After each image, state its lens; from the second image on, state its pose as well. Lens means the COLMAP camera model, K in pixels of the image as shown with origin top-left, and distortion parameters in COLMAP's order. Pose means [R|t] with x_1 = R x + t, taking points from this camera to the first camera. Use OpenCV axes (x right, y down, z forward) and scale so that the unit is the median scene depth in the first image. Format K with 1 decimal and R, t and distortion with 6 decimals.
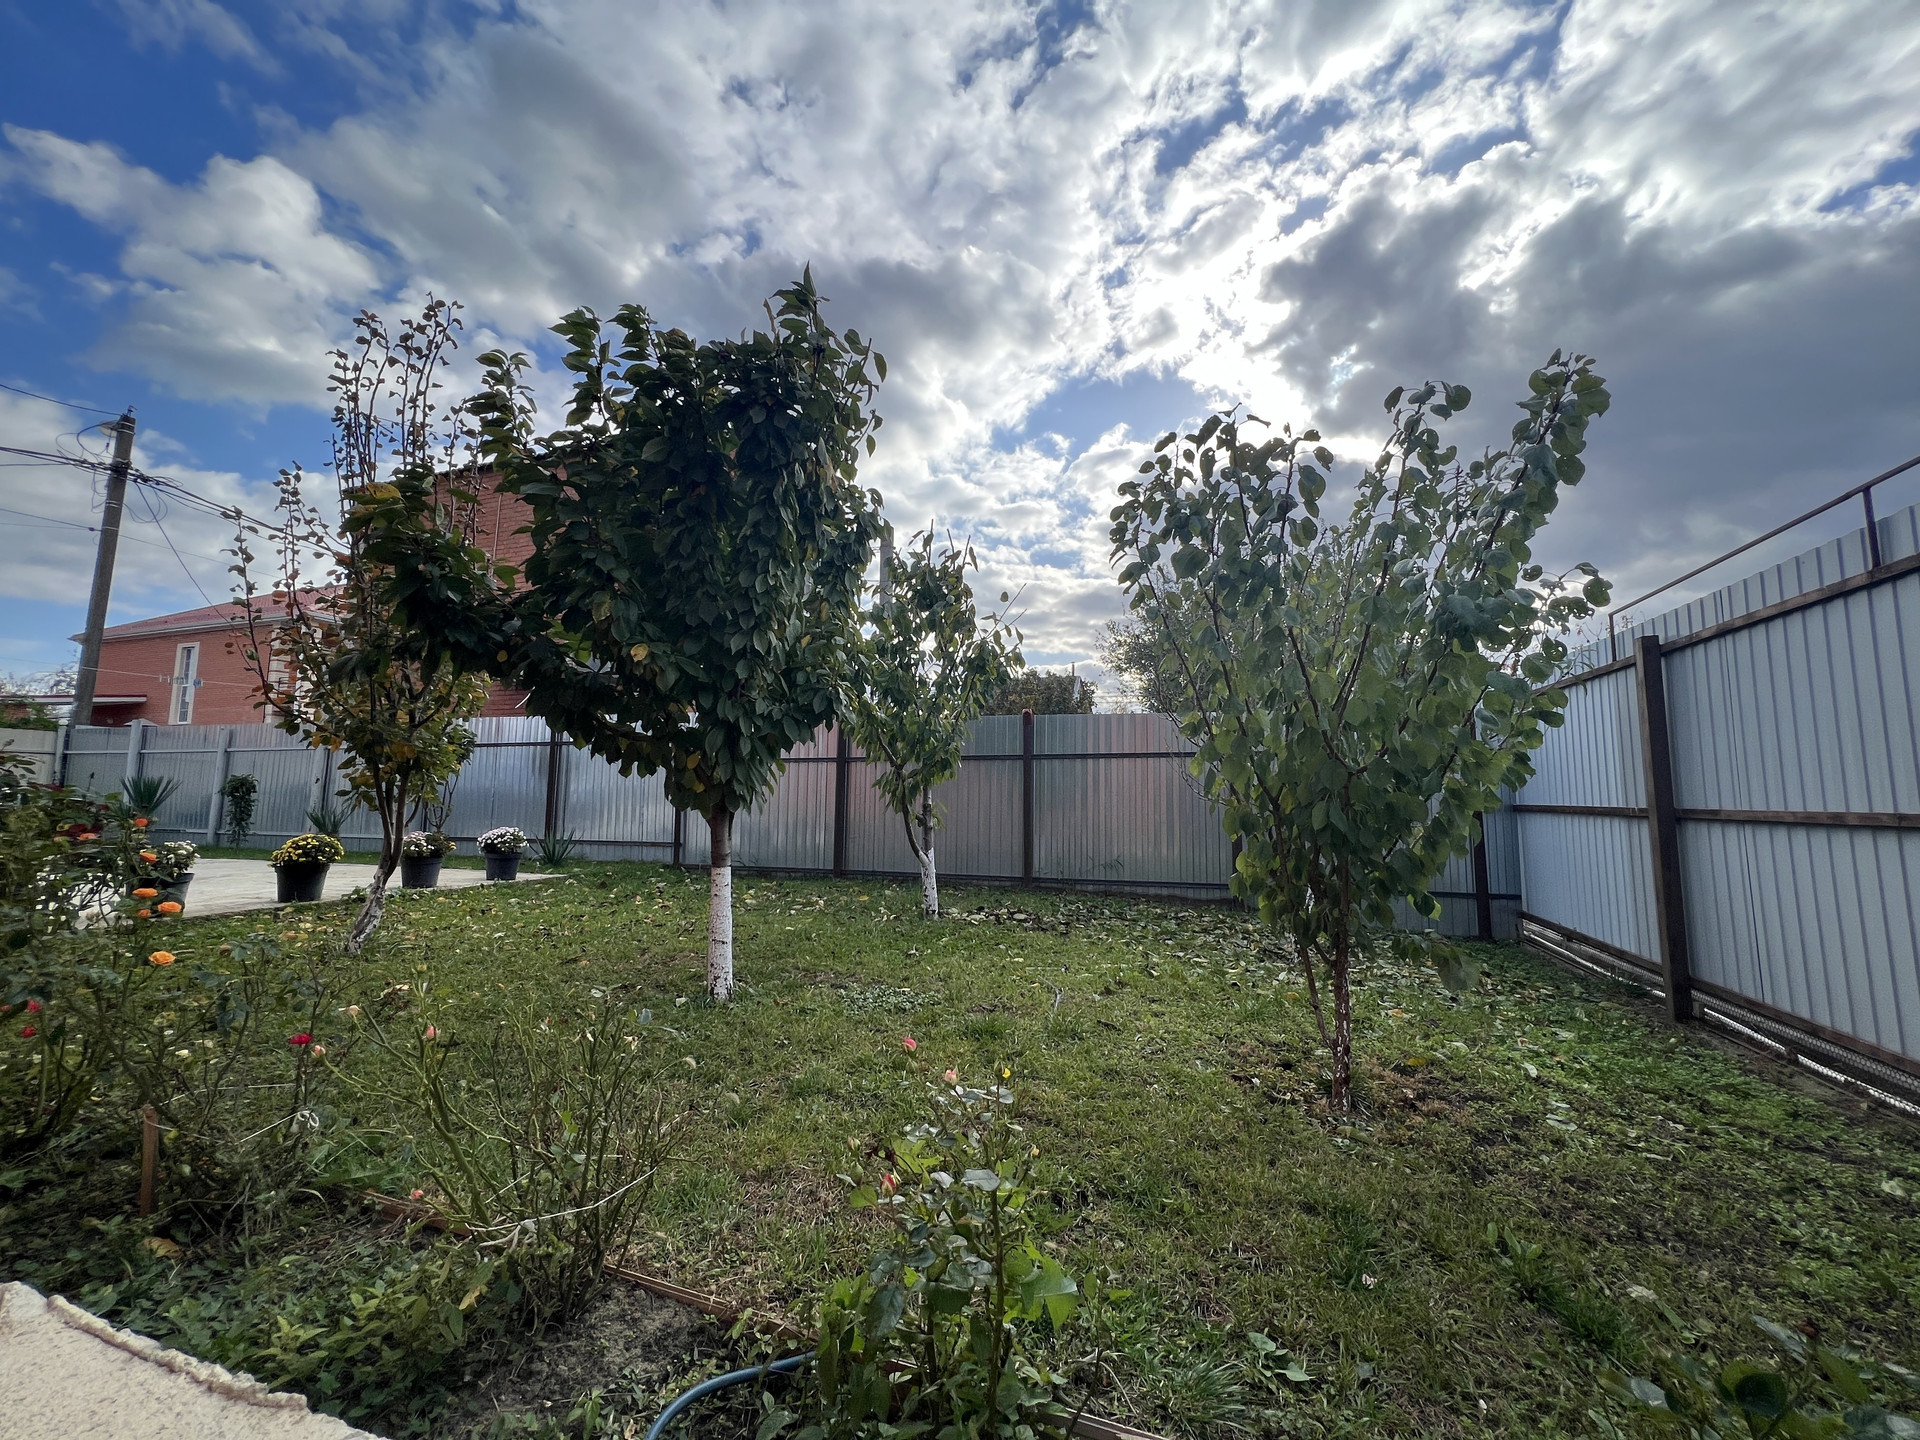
lens RADIAL K [[769.9, 0, 967.3], [0, 769.9, 715.1], [0, 0, 1]] dist [-0.001973, 0.000365]
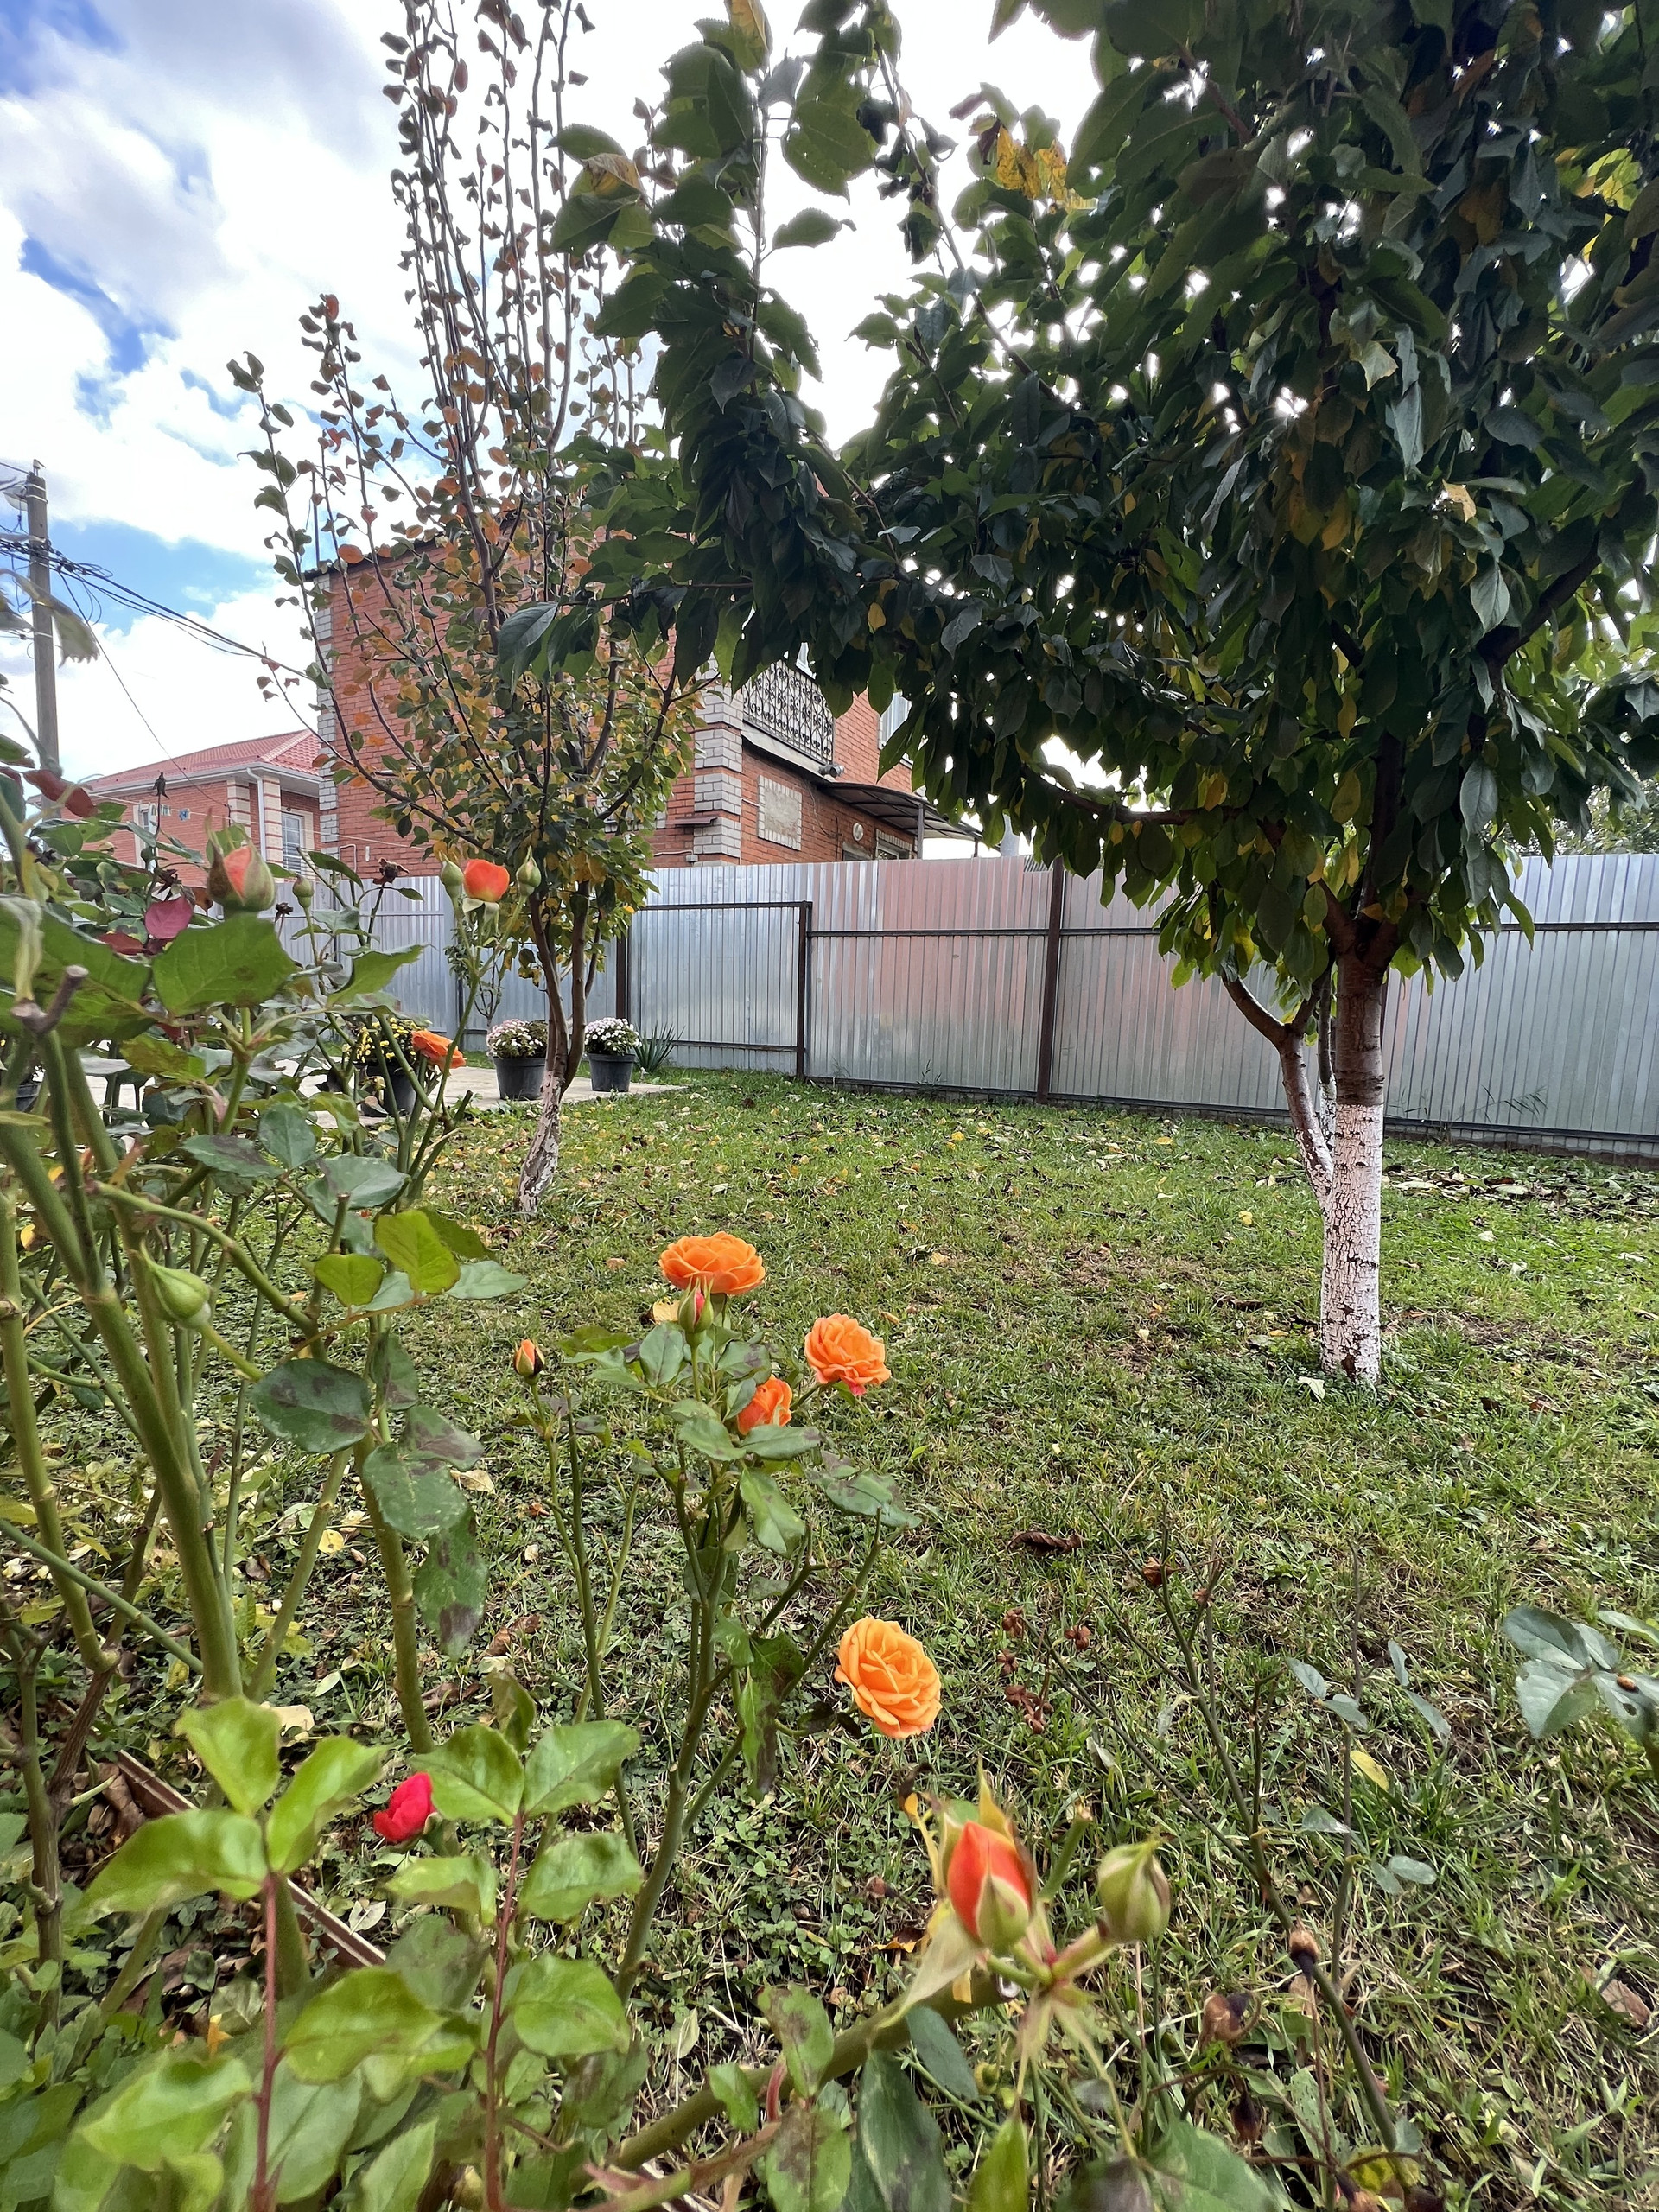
lens RADIAL K [[887.0, 0, 822.6], [0, 887.0, 1111.6], [0, 0, 1]] dist [-0.001973, 0.000365]
pose [[0.987921, 0.040230, -0.149643, -0.269456], [-0.005329, 0.973960, 0.226656, 0.042535], [0.154865, -0.223121, 0.962411, 0.221329]]
